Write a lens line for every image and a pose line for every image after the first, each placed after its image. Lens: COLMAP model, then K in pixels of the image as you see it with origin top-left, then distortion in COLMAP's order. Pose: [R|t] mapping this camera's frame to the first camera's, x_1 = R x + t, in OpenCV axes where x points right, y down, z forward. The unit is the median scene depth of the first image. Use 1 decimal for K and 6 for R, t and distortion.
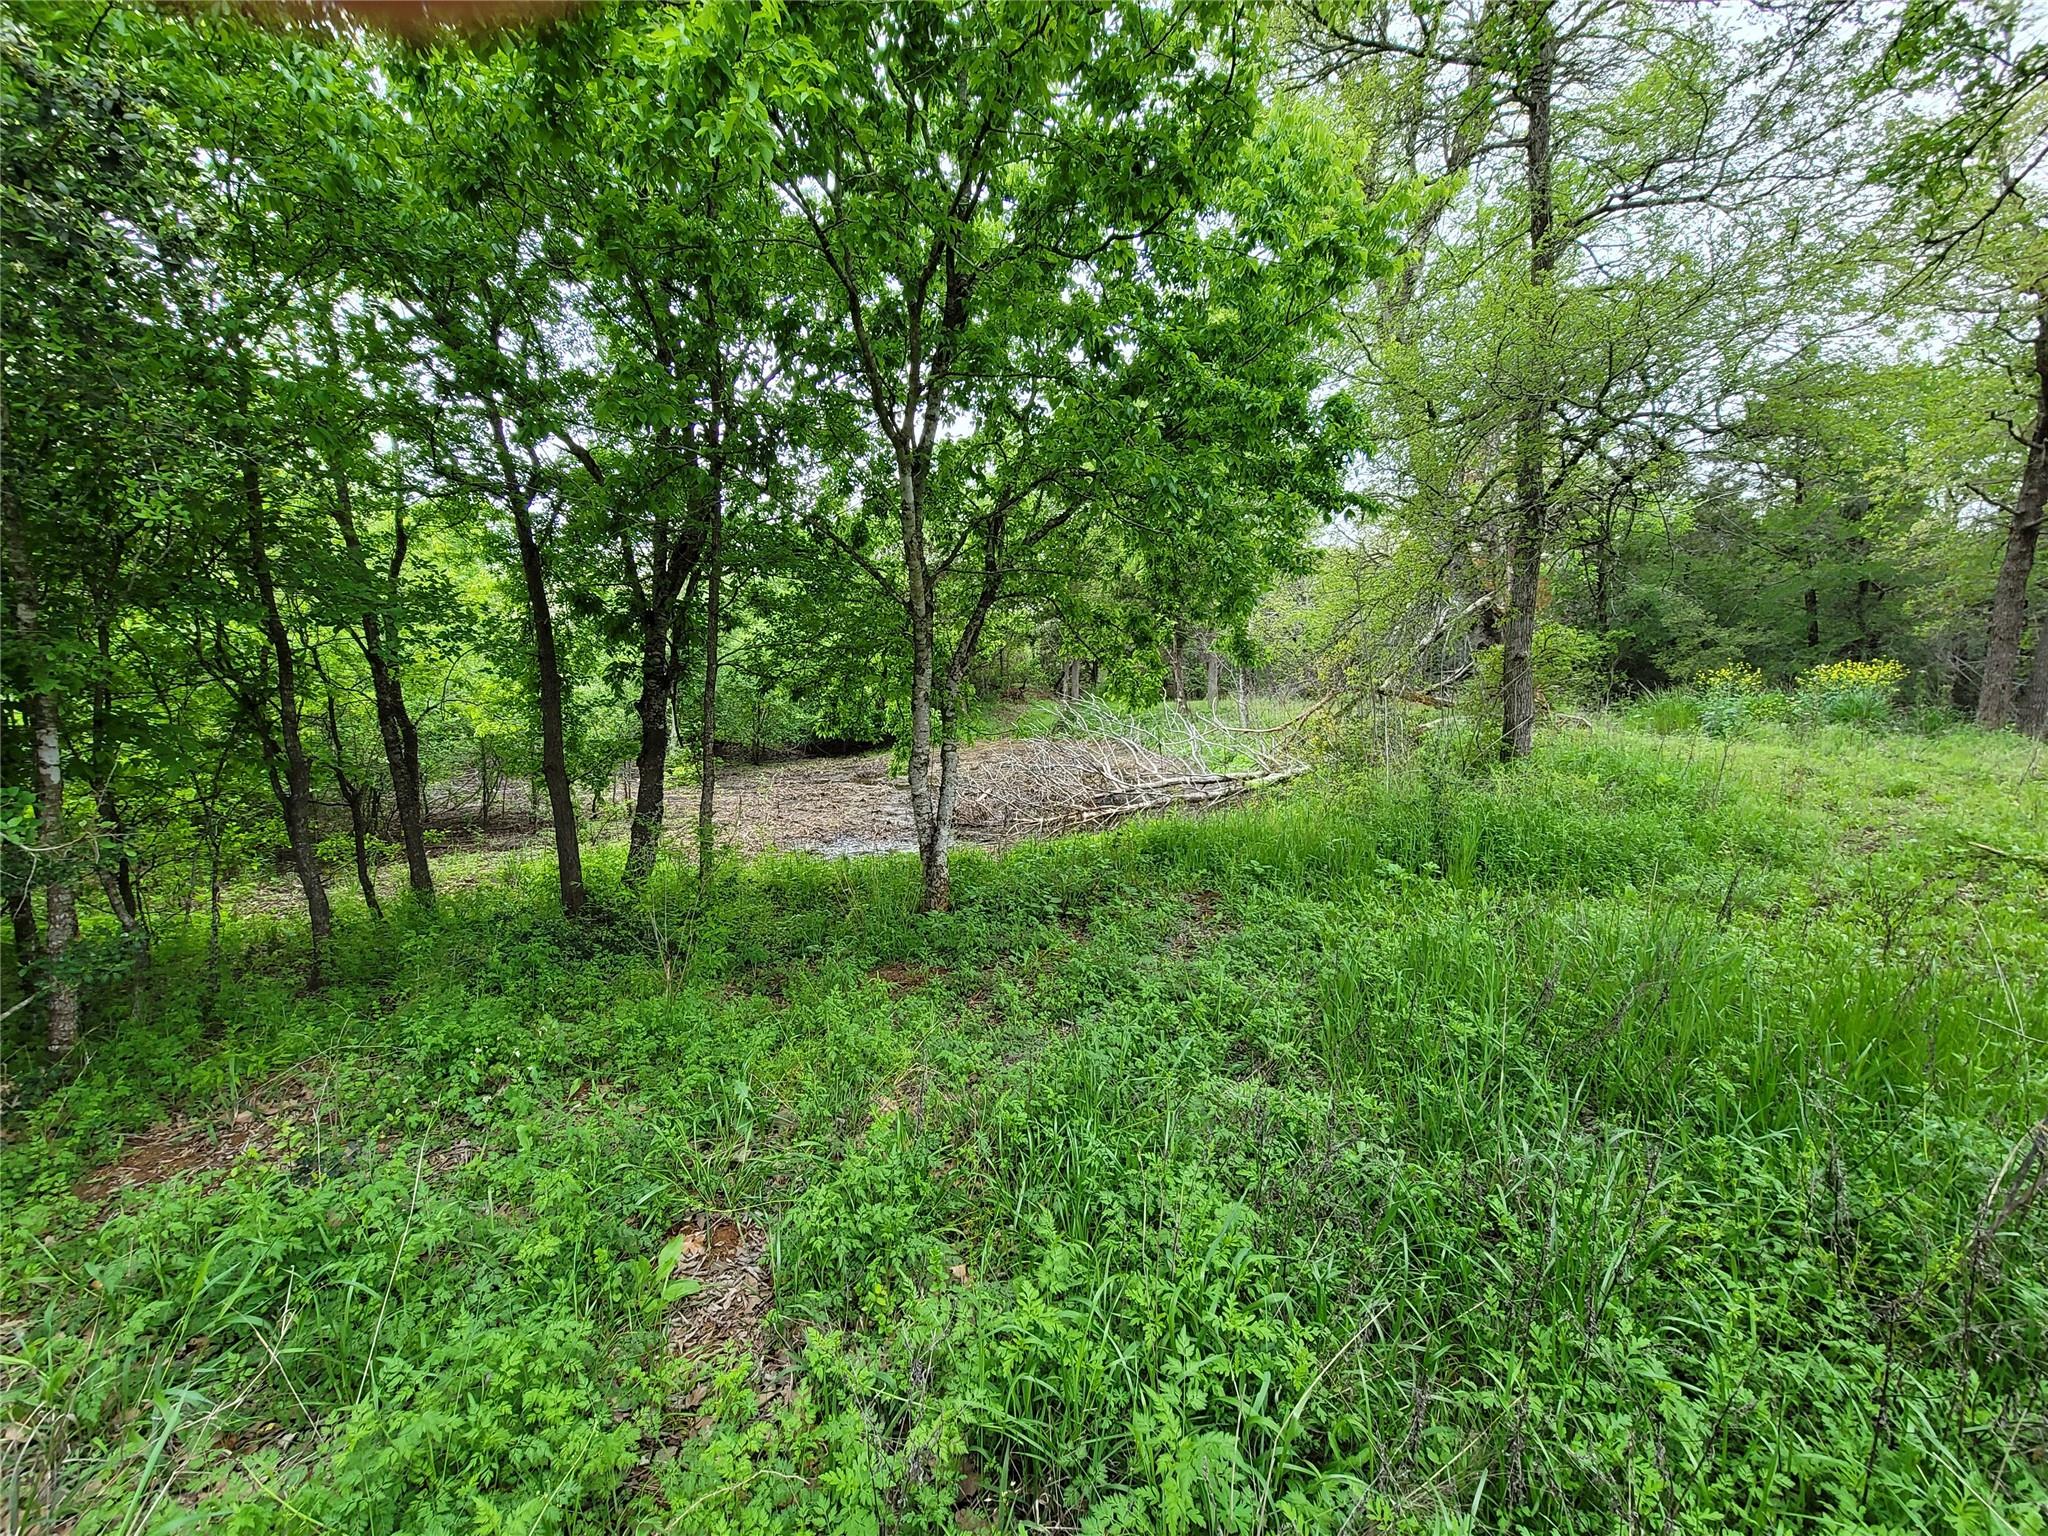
lens RADIAL K [[840.4, 0, 1028.8], [0, 840.4, 770.3], [0, 0, 1]] dist [-0.006592, 0.001580]
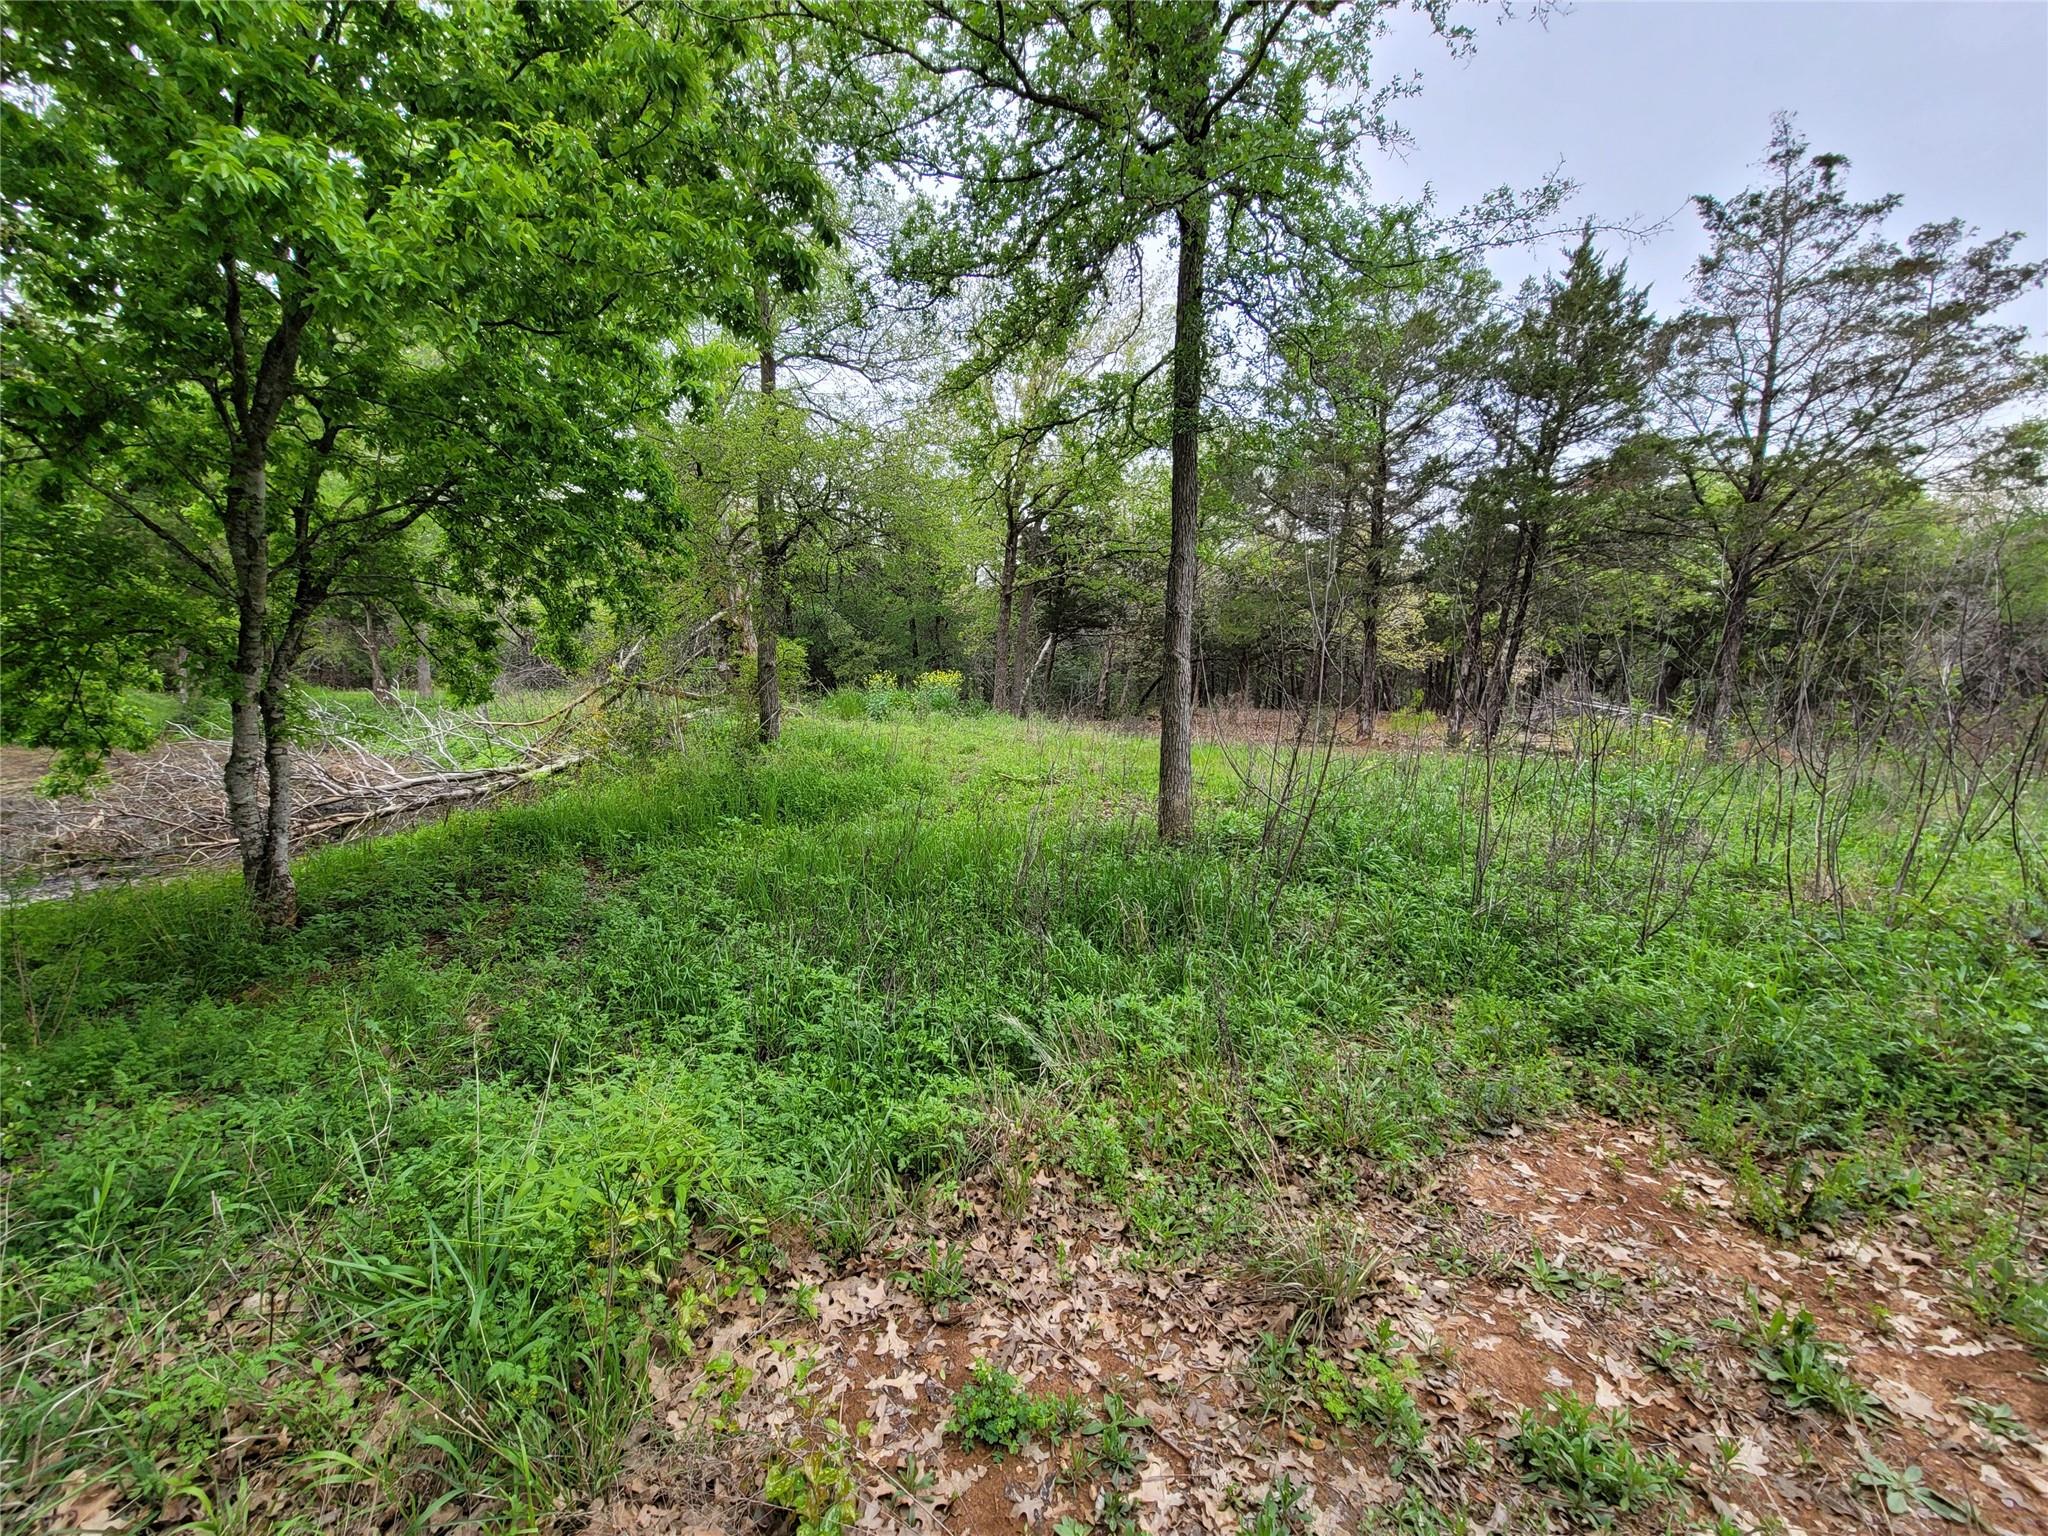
lens RADIAL K [[840.4, 0, 1024.2], [0, 840.4, 767.5], [0, 0, 1]] dist [-0.006592, 0.001580]
pose [[0.631413, -0.063396, 0.772851, -0.136363], [0.056450, 0.997766, 0.035727, 0.002607], [-0.773389, 0.021069, 0.633581, -0.111940]]
